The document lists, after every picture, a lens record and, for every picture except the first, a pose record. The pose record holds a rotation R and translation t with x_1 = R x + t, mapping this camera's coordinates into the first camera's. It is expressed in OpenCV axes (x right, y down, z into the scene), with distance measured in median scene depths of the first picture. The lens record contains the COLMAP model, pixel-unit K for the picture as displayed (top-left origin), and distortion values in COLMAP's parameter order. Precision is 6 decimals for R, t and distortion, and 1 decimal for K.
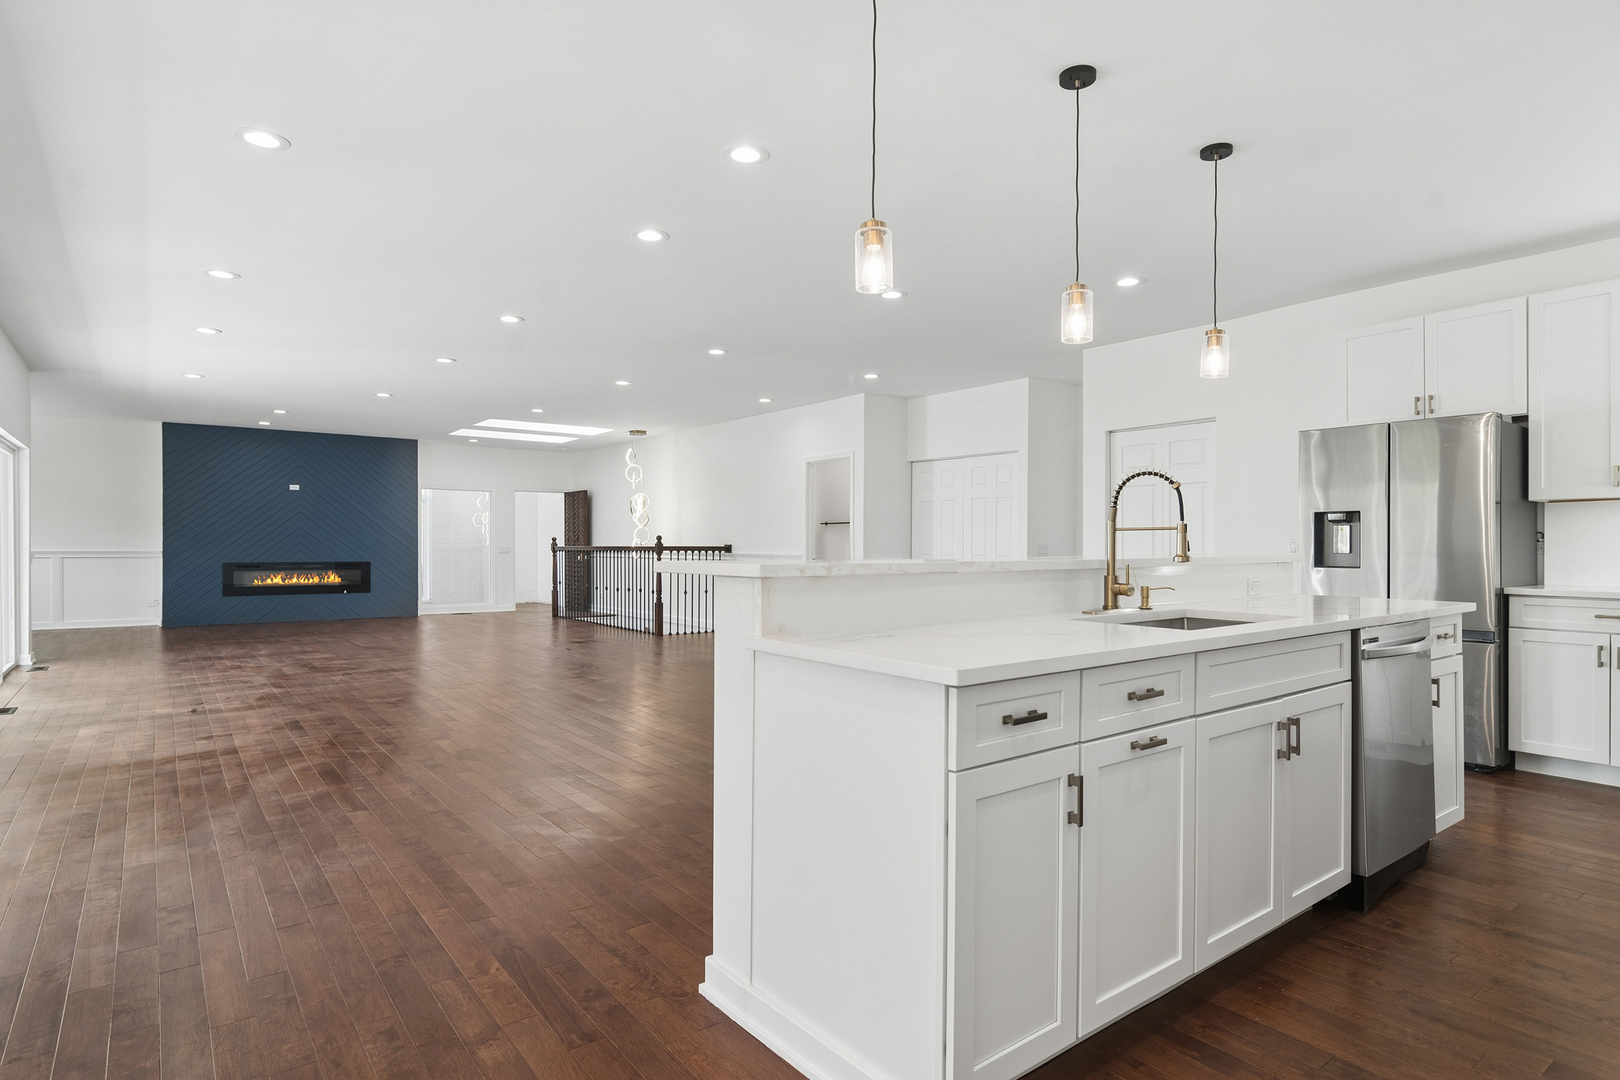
lens RADIAL K [[875.9, 0, 816.0], [0, 875.9, 540.9], [0, 0, 1]] dist [0.001852, -0.001612]
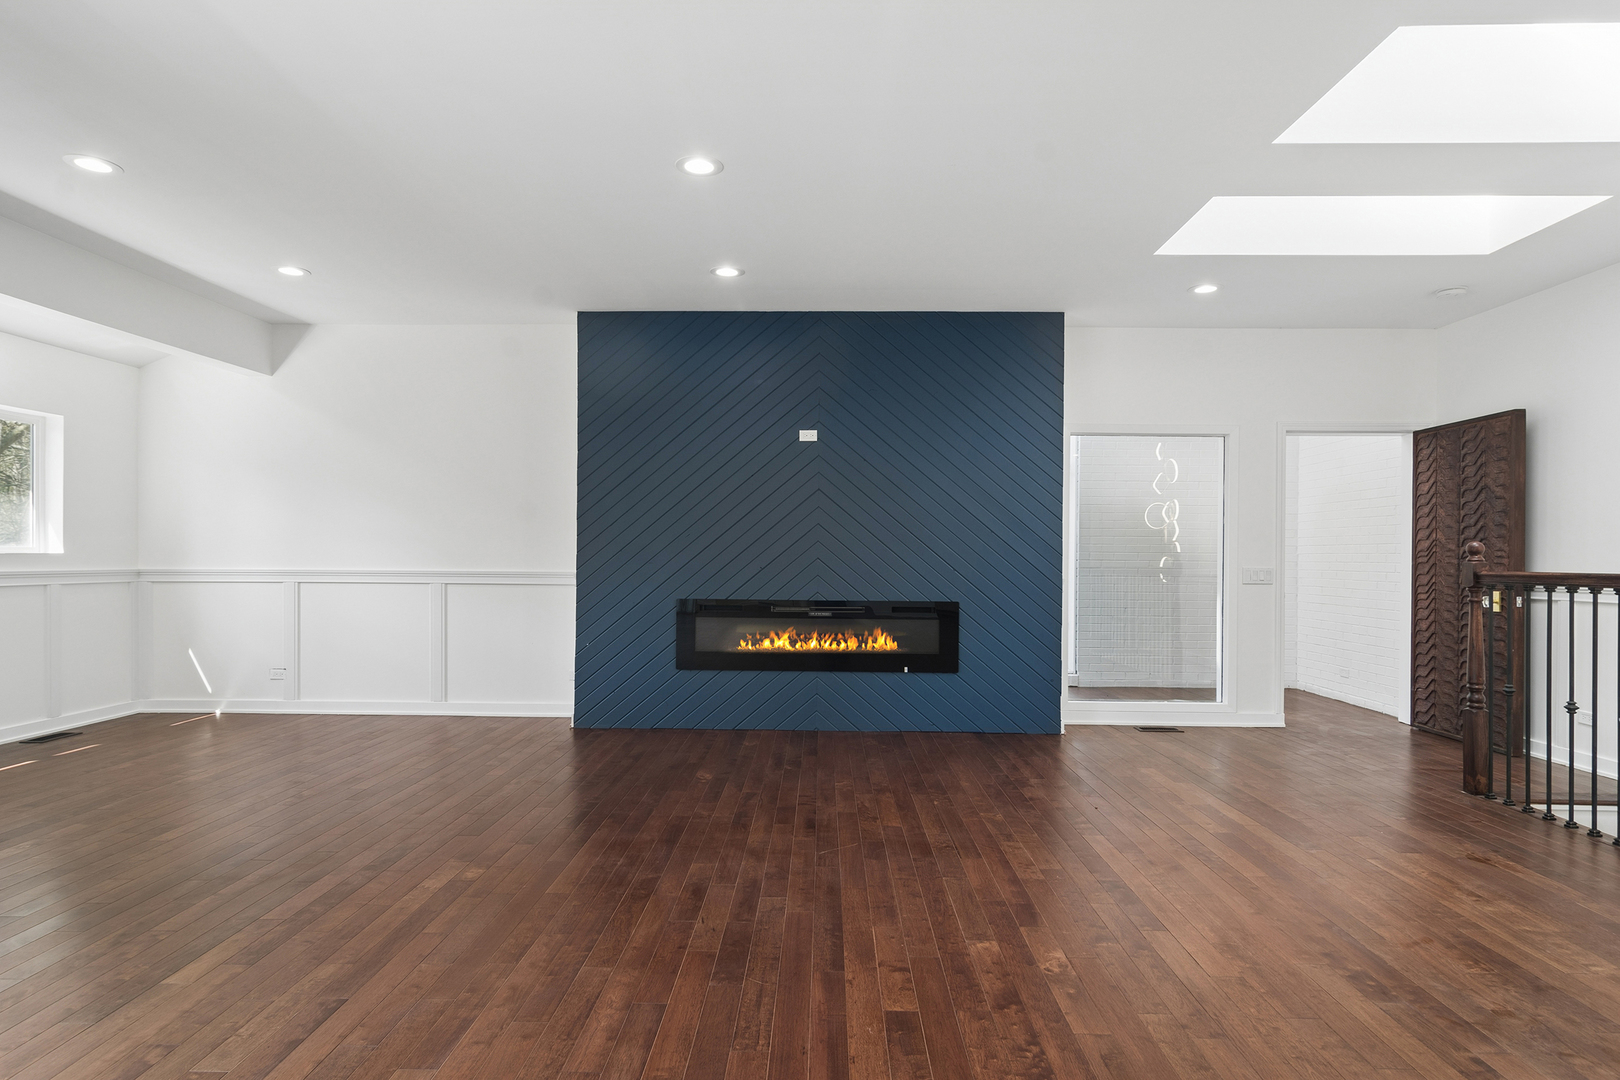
lens RADIAL K [[875.9, 0, 807.8], [0, 875.9, 561.0], [0, 0, 1]] dist [0.001852, -0.001612]
pose [[0.780779, 0.006324, -0.624775, -0.822832], [-0.003377, 0.999977, 0.005902, 0.002059], [0.624798, -0.002498, 0.780783, 1.705882]]
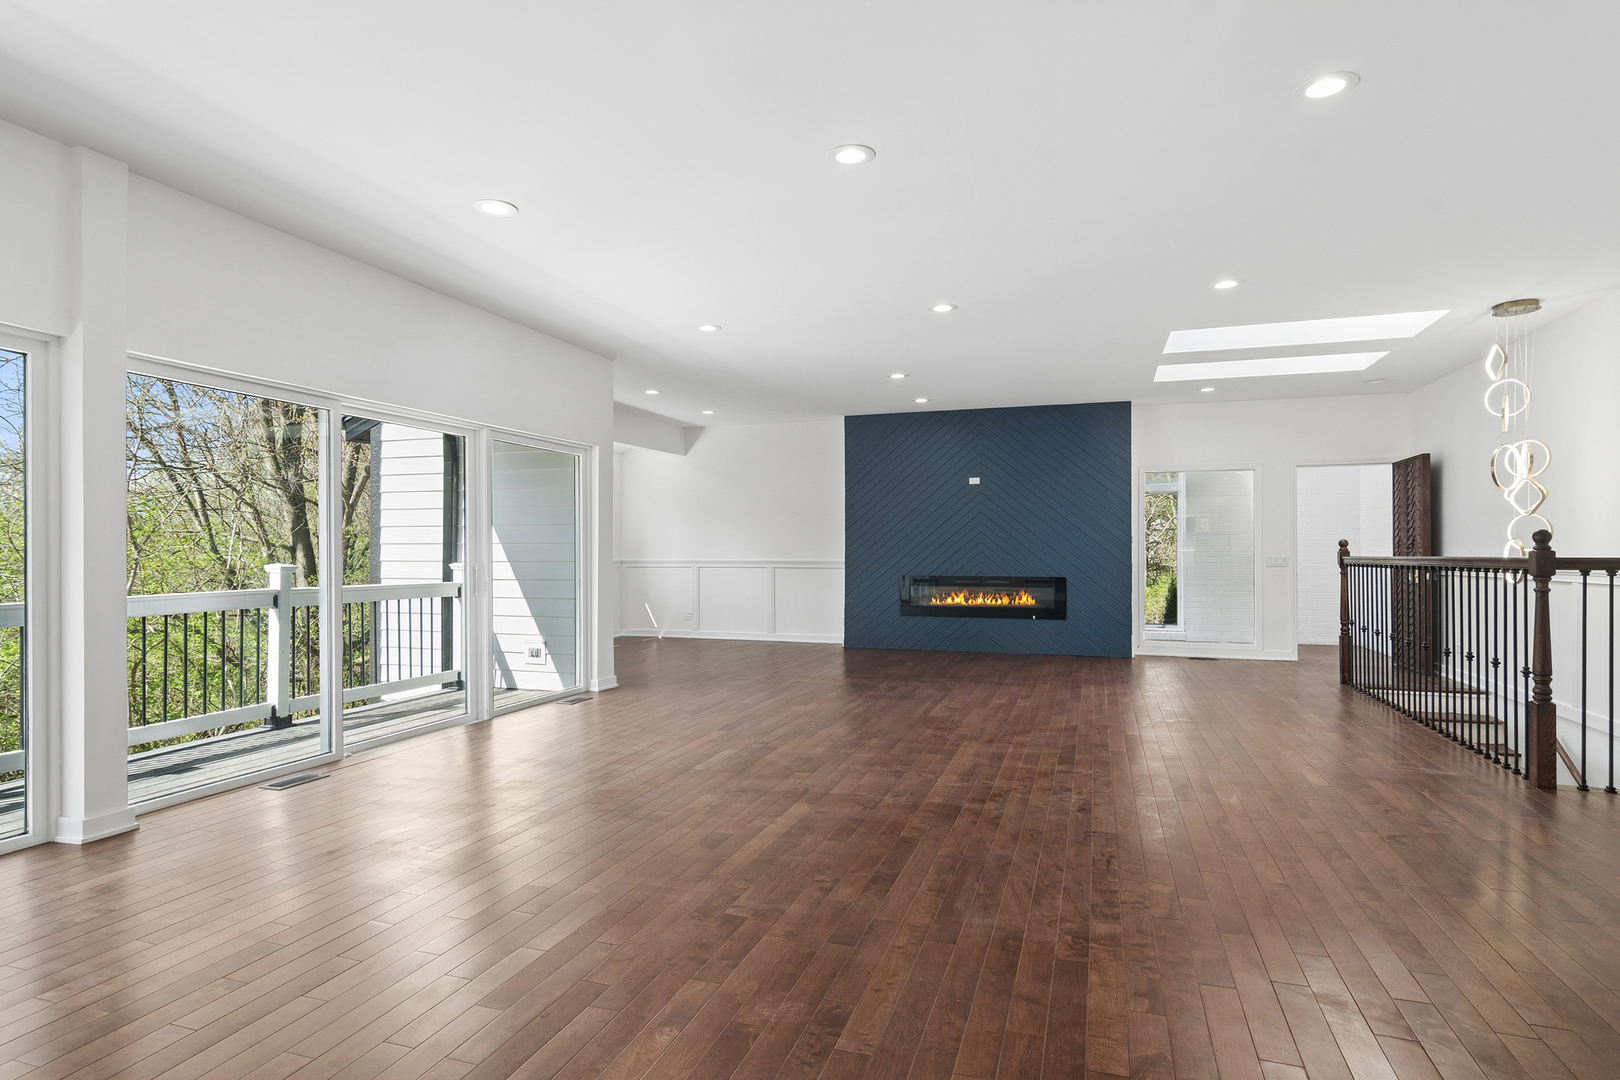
lens RADIAL K [[875.9, 0, 801.0], [0, 875.9, 550.2], [0, 0, 1]] dist [0.001852, -0.001612]
pose [[0.557103, -0.004446, -0.830431, -0.085560], [0.004901, 0.999986, -0.002066, 0.003526], [0.830429, -0.002919, 0.557117, 1.150934]]
